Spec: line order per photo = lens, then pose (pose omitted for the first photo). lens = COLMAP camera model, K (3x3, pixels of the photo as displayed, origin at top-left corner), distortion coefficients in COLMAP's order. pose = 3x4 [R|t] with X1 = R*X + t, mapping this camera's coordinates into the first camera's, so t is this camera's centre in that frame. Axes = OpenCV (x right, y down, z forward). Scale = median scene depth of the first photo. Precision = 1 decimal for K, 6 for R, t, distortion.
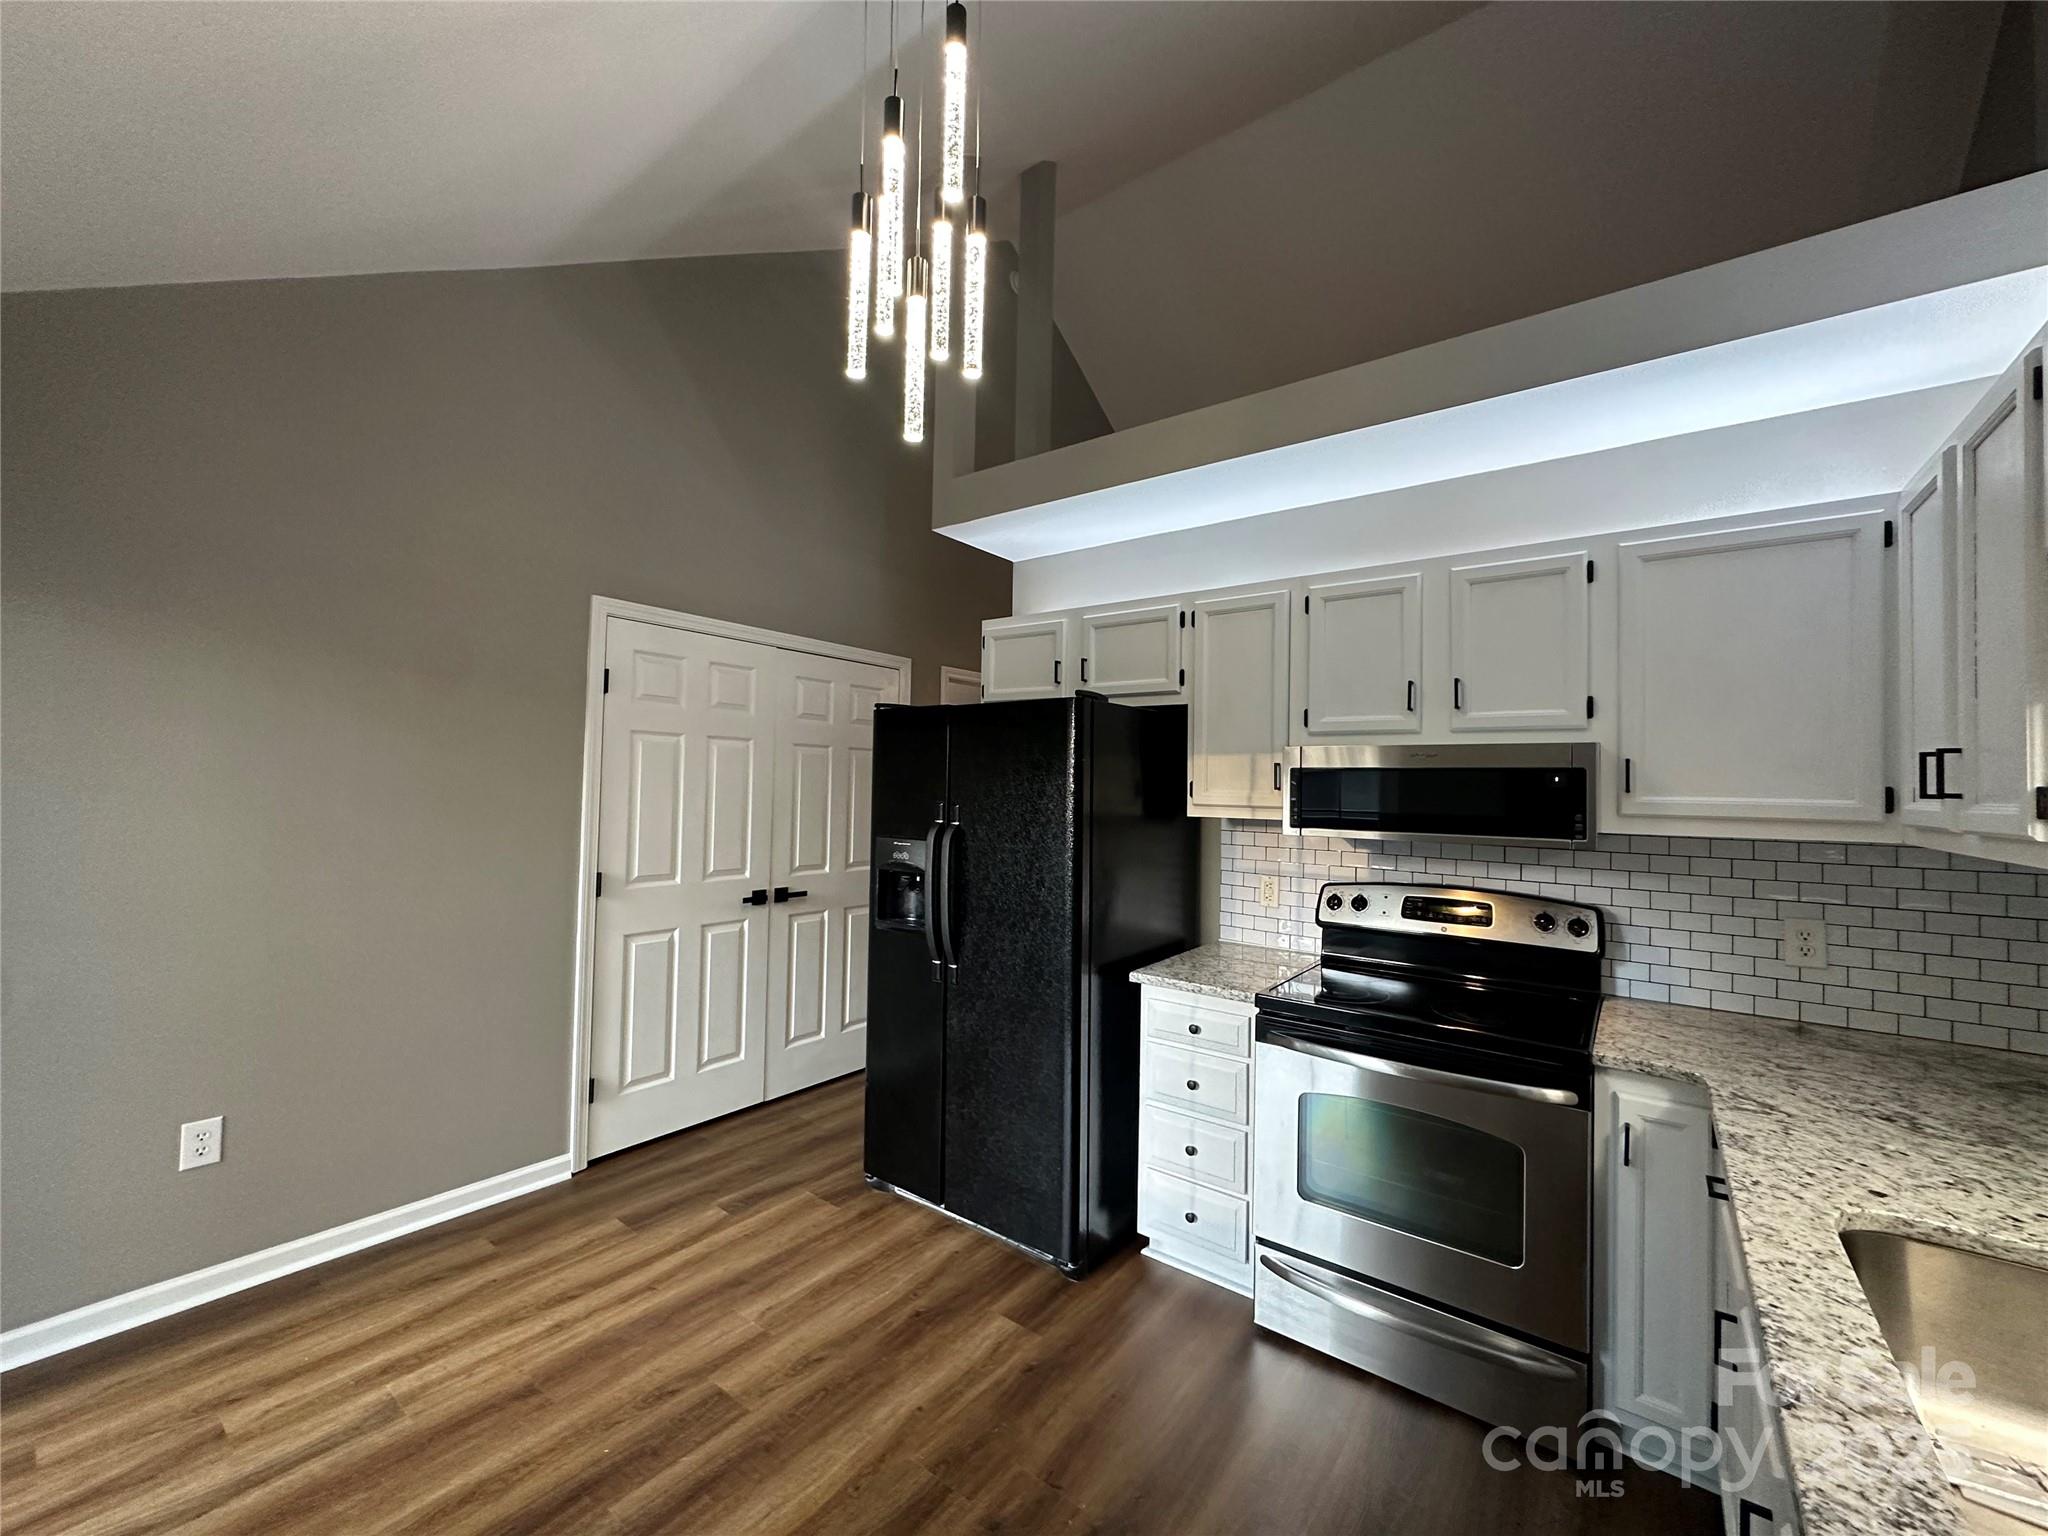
lens RADIAL K [[814.2, 0, 1024.0], [0, 814.2, 768.0], [0, 0, 1]] dist [0.000746, 0.000201]
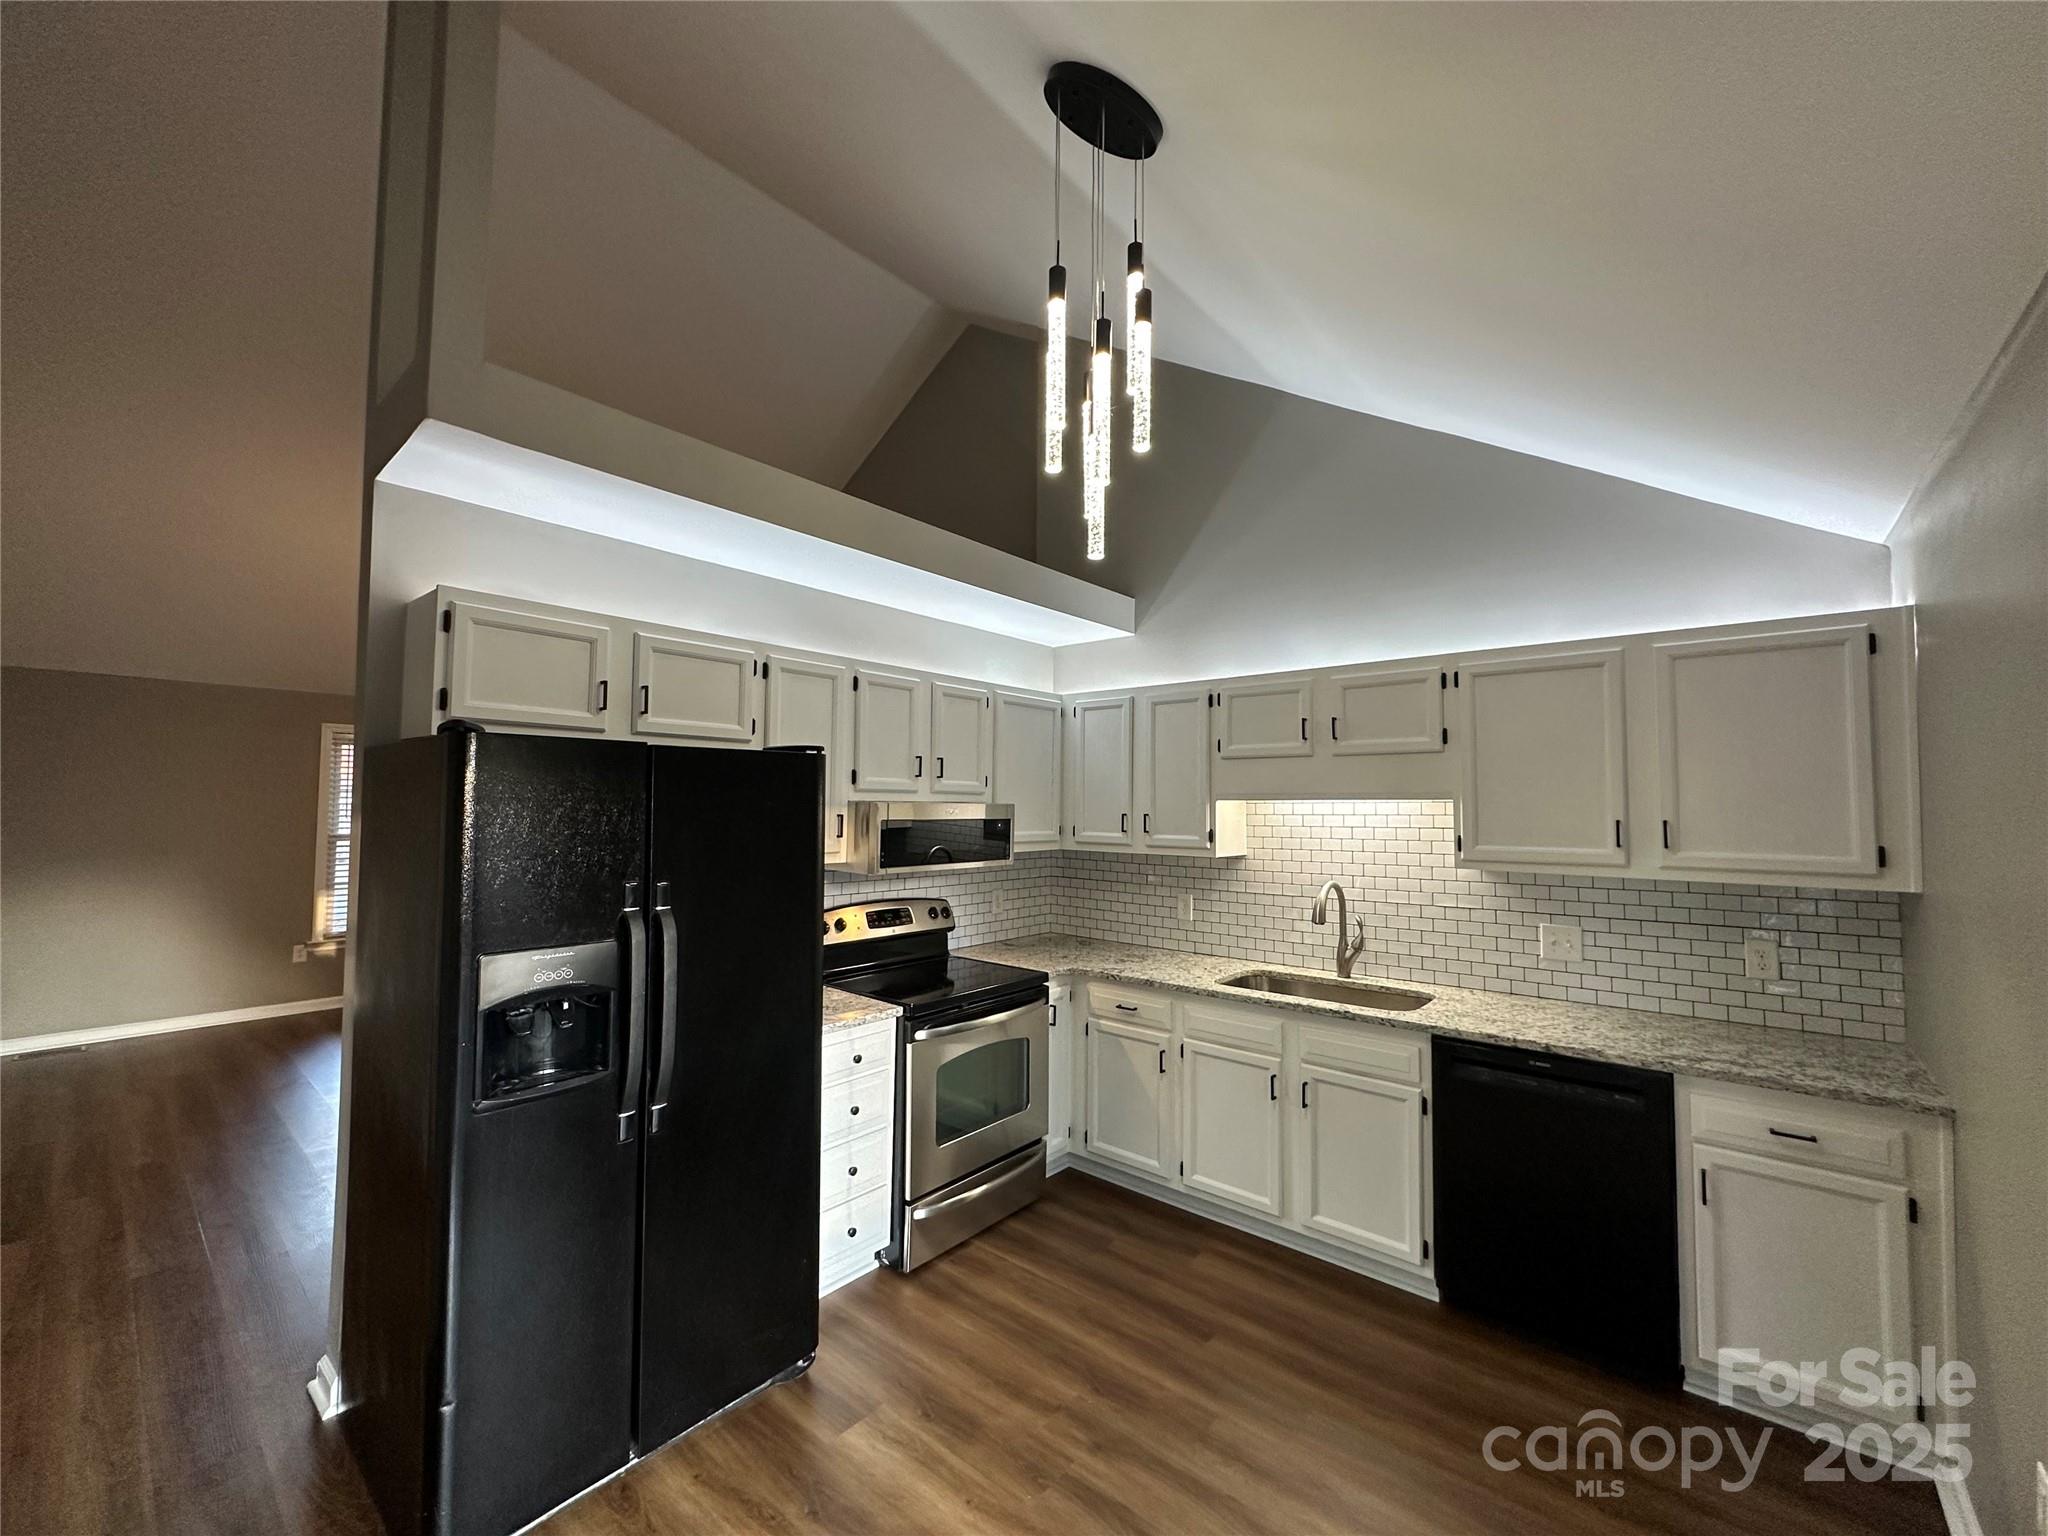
lens RADIAL K [[810.3, 0, 1020.3], [0, 810.3, 763.3], [0, 0, 1]] dist [-0.003014, -0.000326]
pose [[0.056648, 0.034012, 0.997815, -0.899108], [-0.030188, 0.999021, -0.032339, -0.053241], [-0.997938, -0.028290, 0.057619, 0.730168]]
